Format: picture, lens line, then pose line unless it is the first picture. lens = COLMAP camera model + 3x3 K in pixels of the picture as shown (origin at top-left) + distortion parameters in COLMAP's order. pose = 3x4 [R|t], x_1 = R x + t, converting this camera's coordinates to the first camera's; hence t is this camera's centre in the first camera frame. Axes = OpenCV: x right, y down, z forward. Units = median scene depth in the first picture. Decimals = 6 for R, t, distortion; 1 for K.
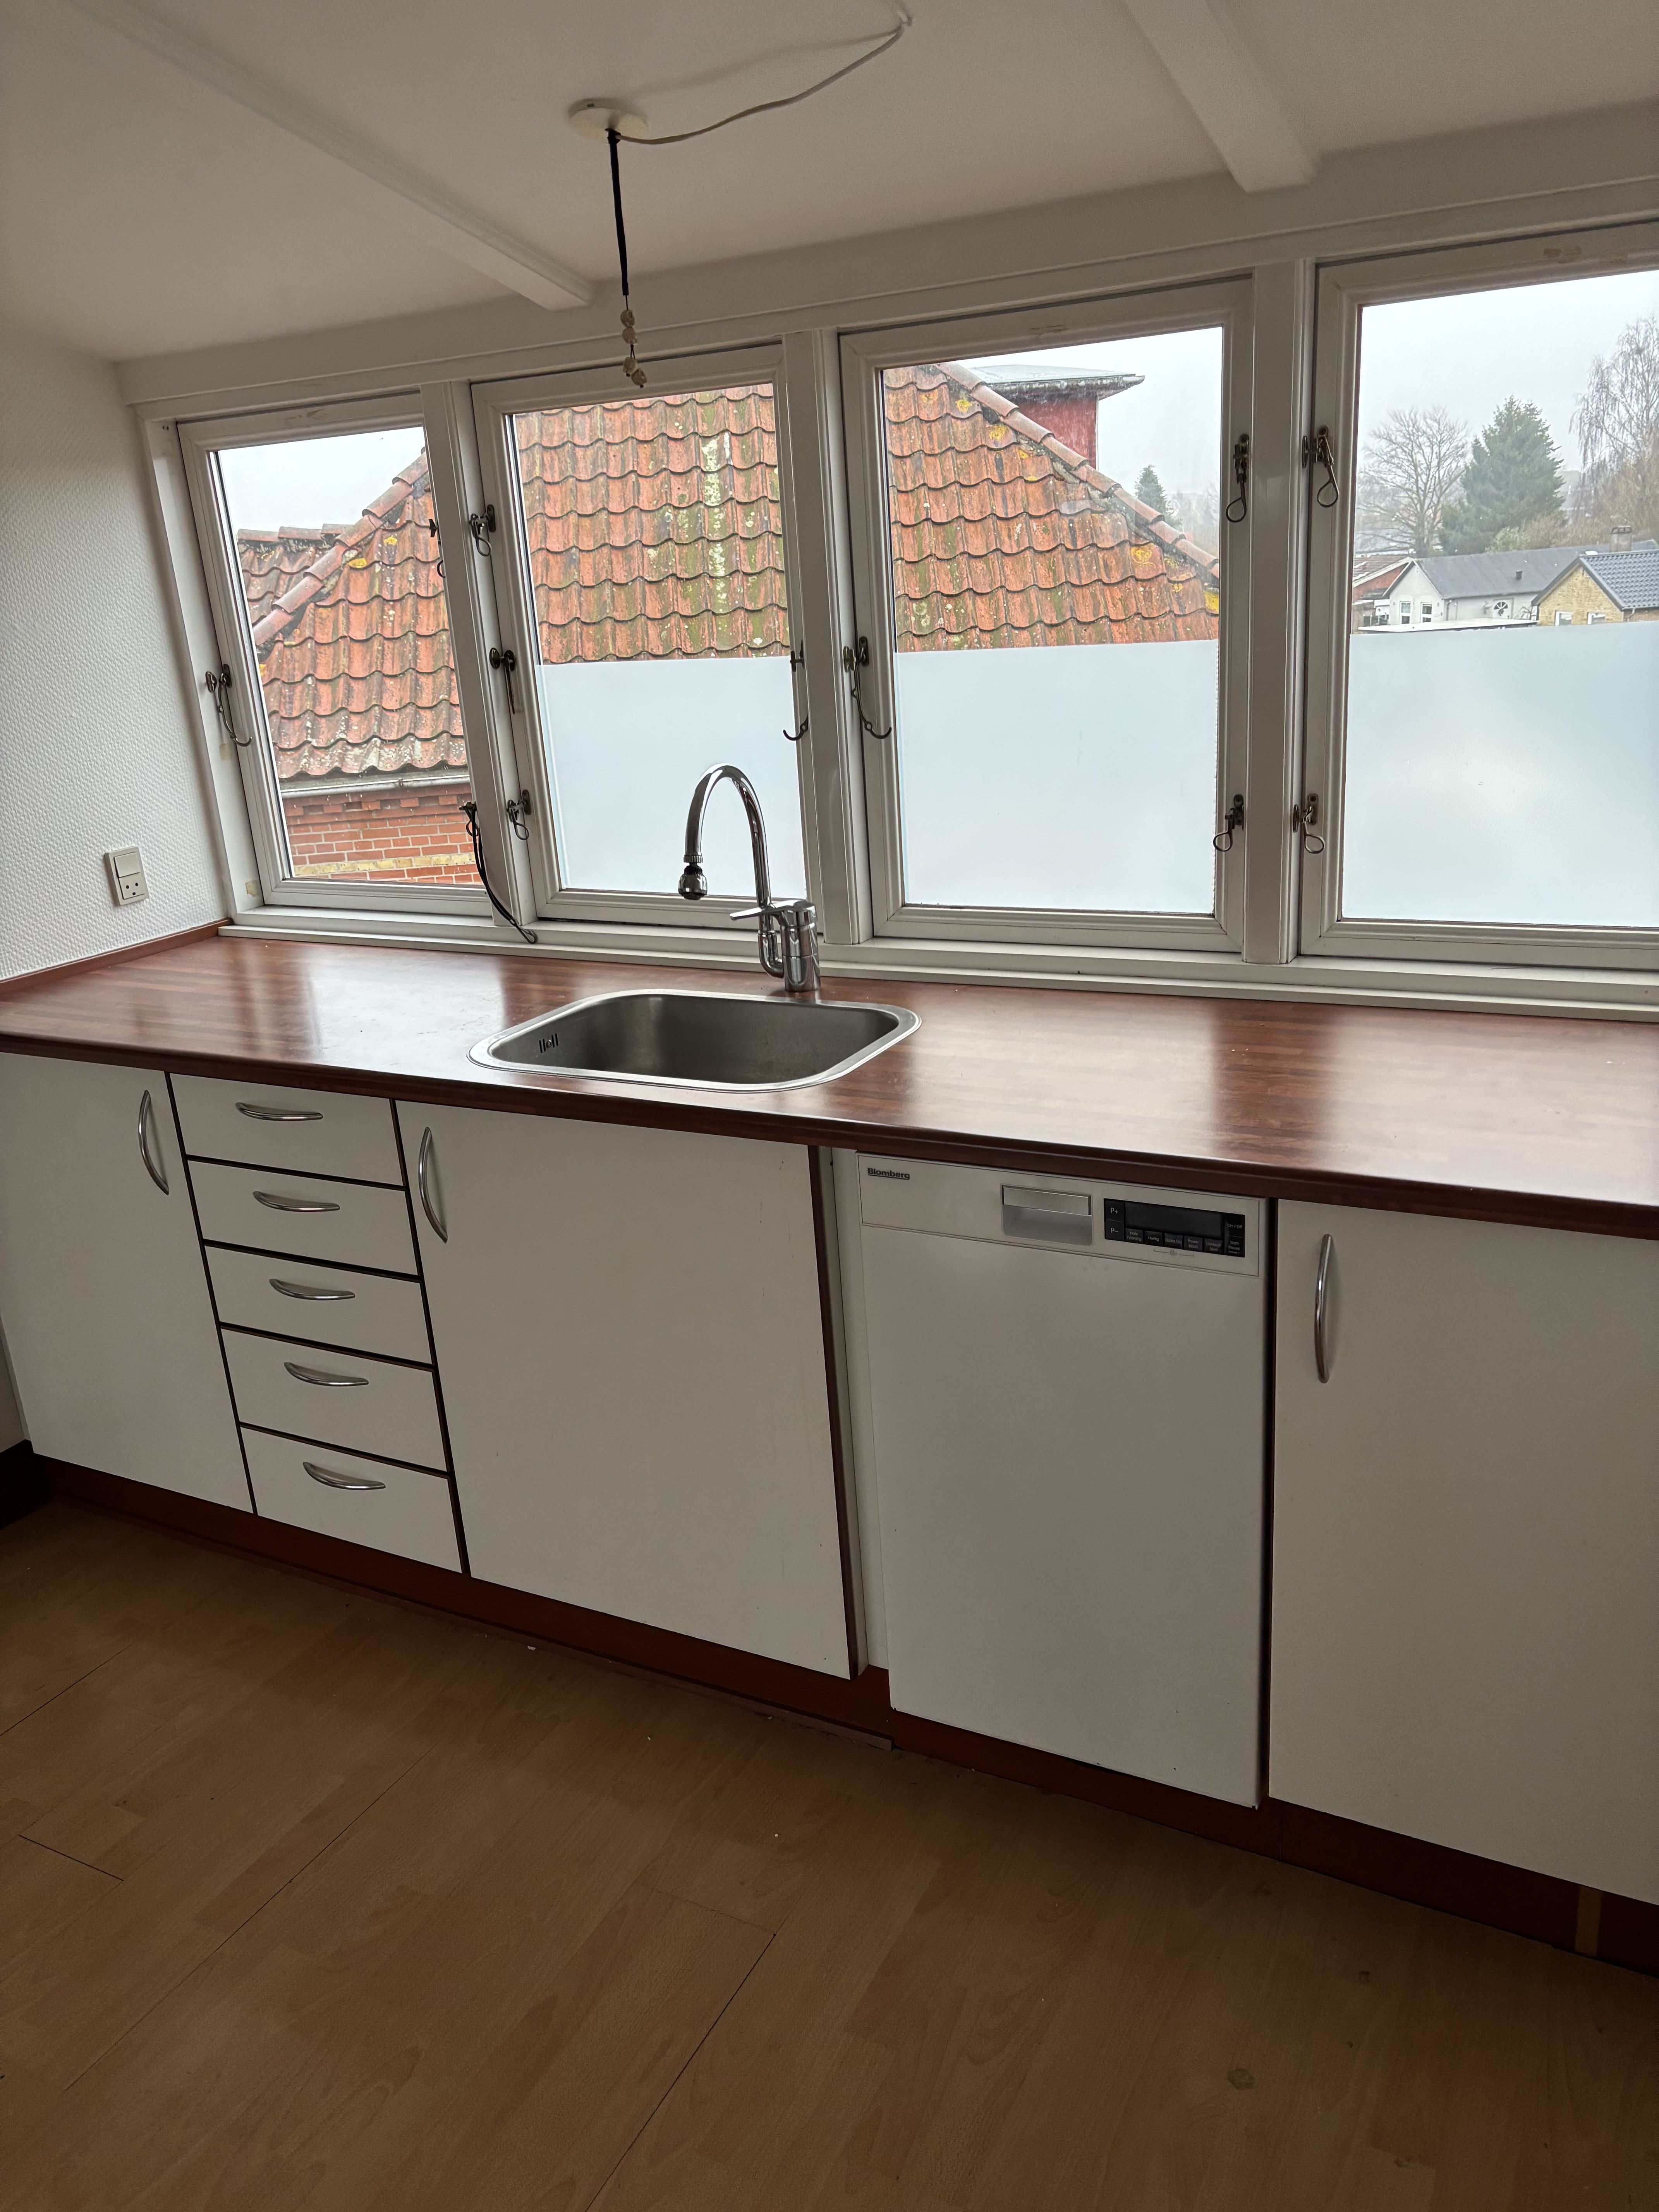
lens RADIAL K [[1676.7, 0, 829.5], [0, 1676.7, 1106.0], [0, 0, 1]] dist [0.002498, 0.002717]
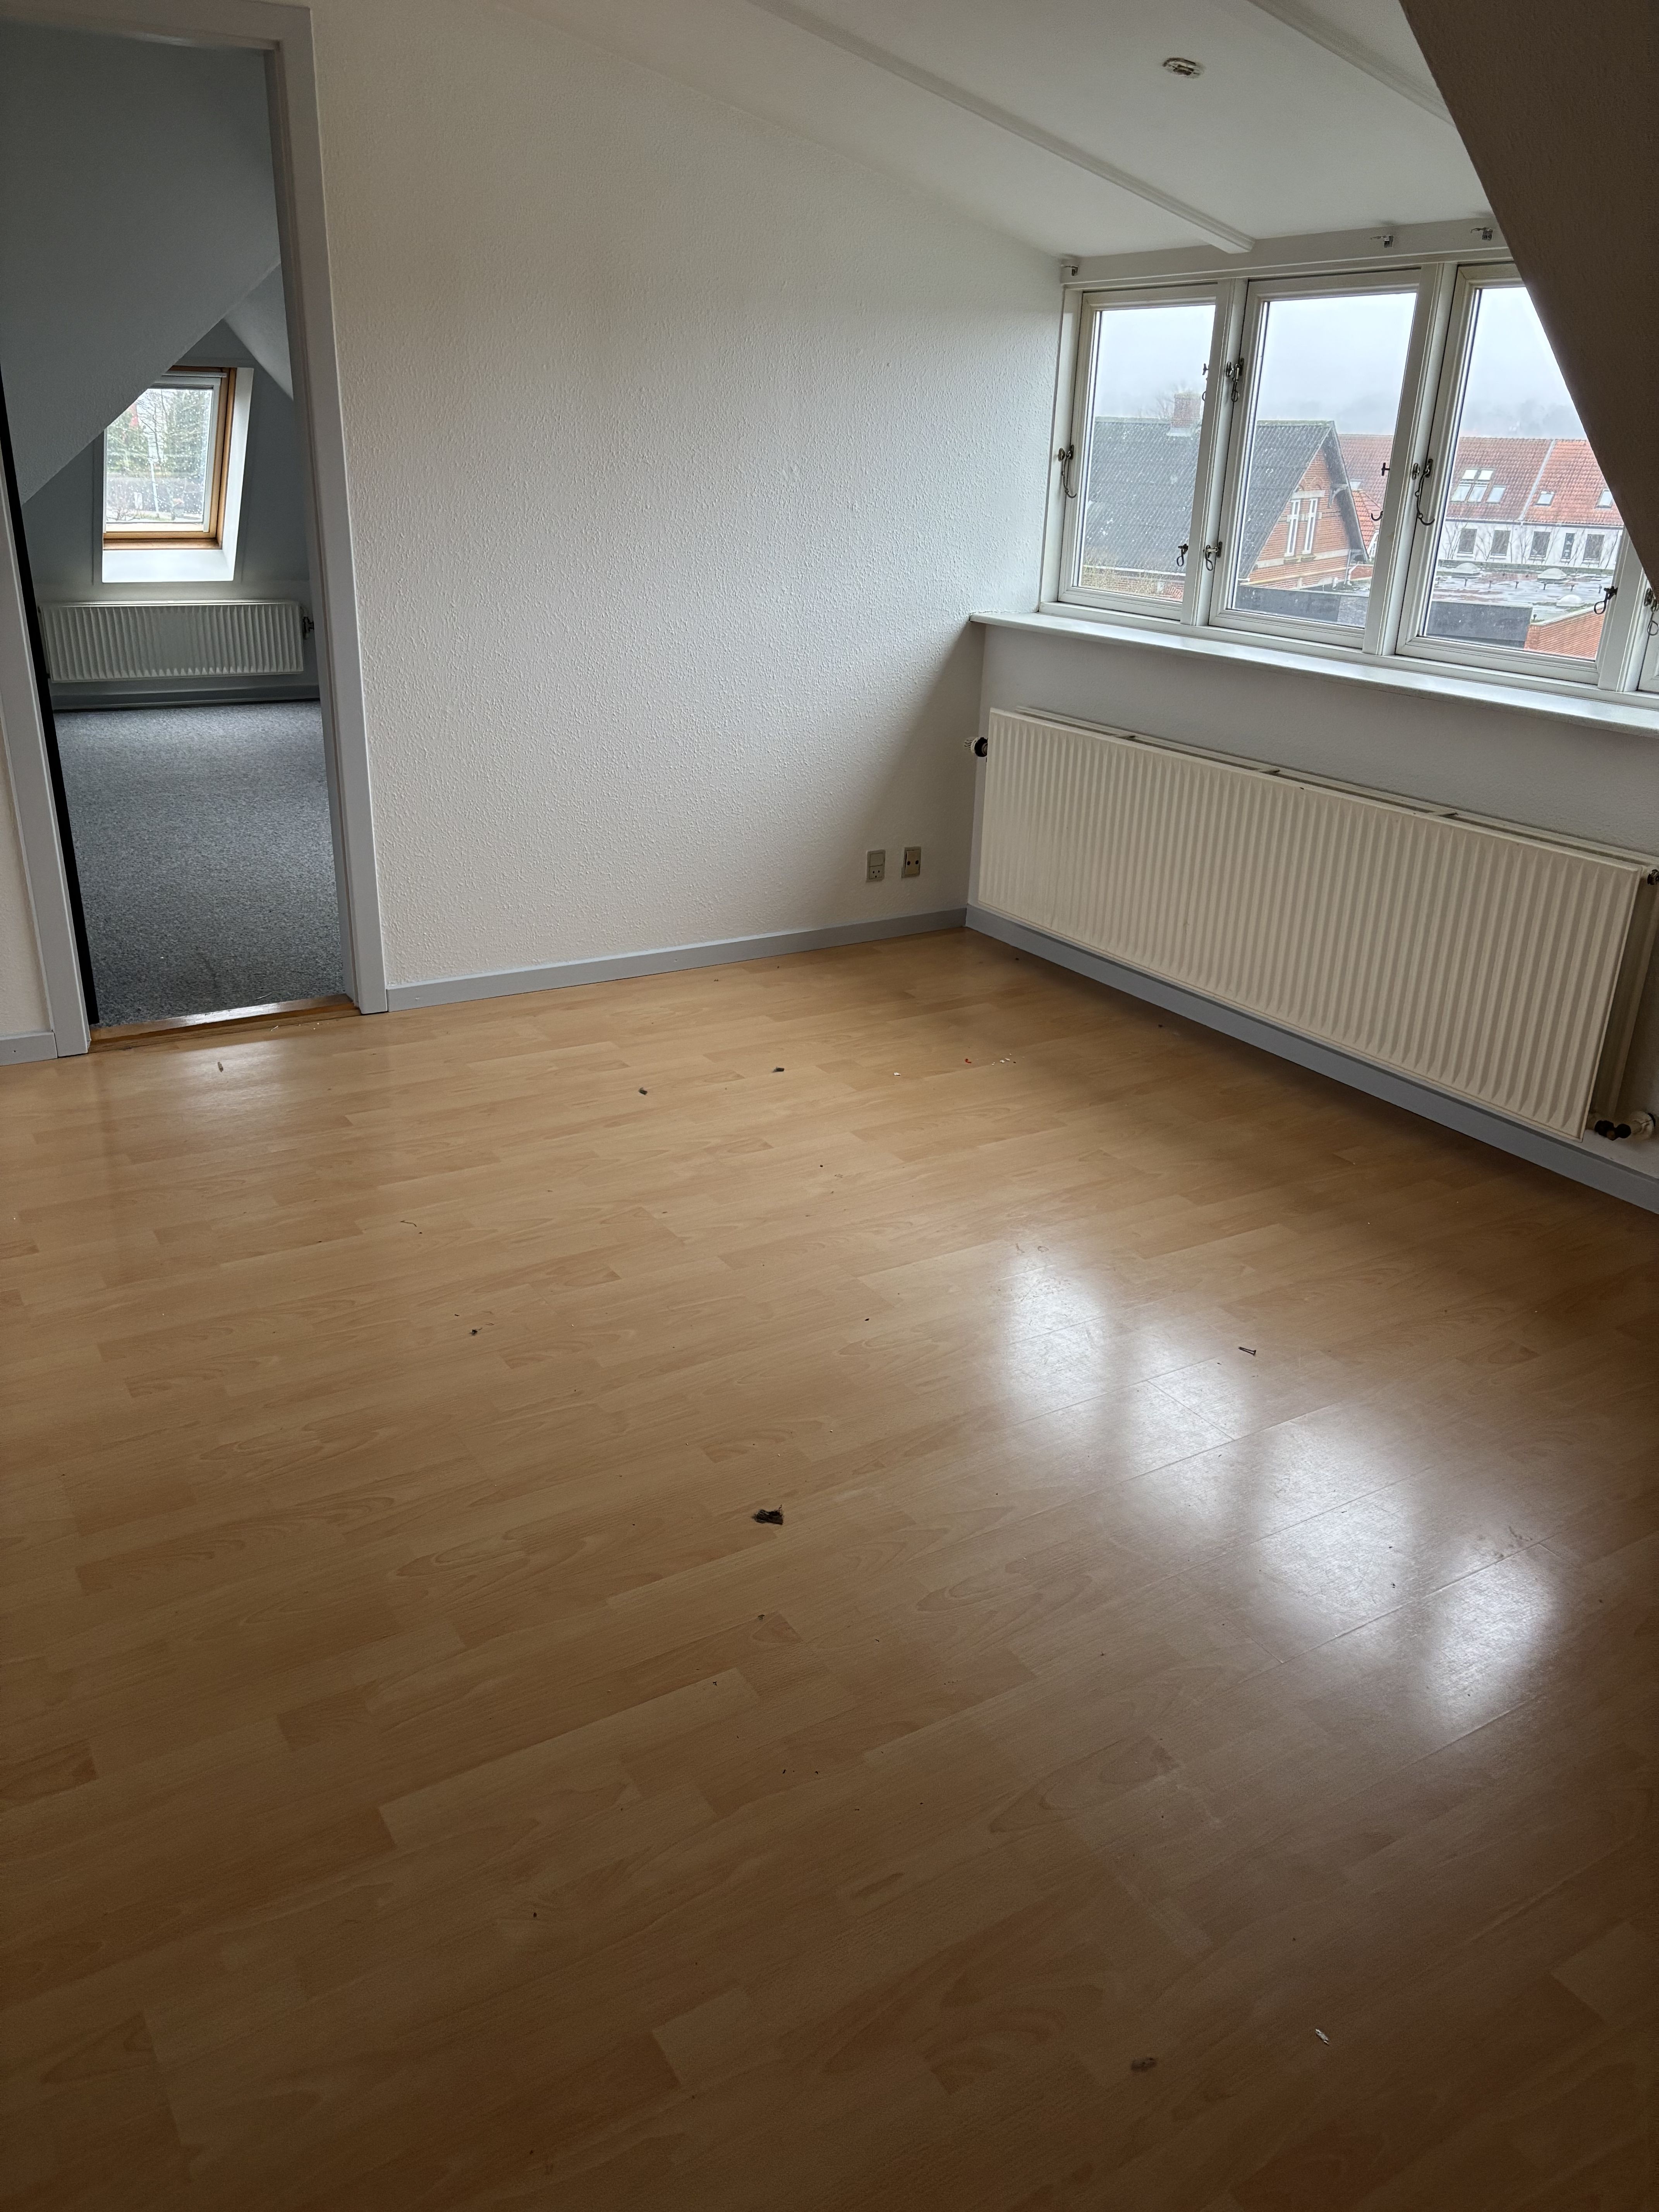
lens RADIAL K [[1676.7, 0, 829.5], [0, 1676.7, 1106.0], [0, 0, 1]] dist [0.002498, 0.002717]
pose [[0.847852, 0.277305, -0.451940, 0.378191], [-0.249076, 0.960740, 0.122226, 0.228261], [0.468091, 0.008938, 0.883635, -0.592571]]
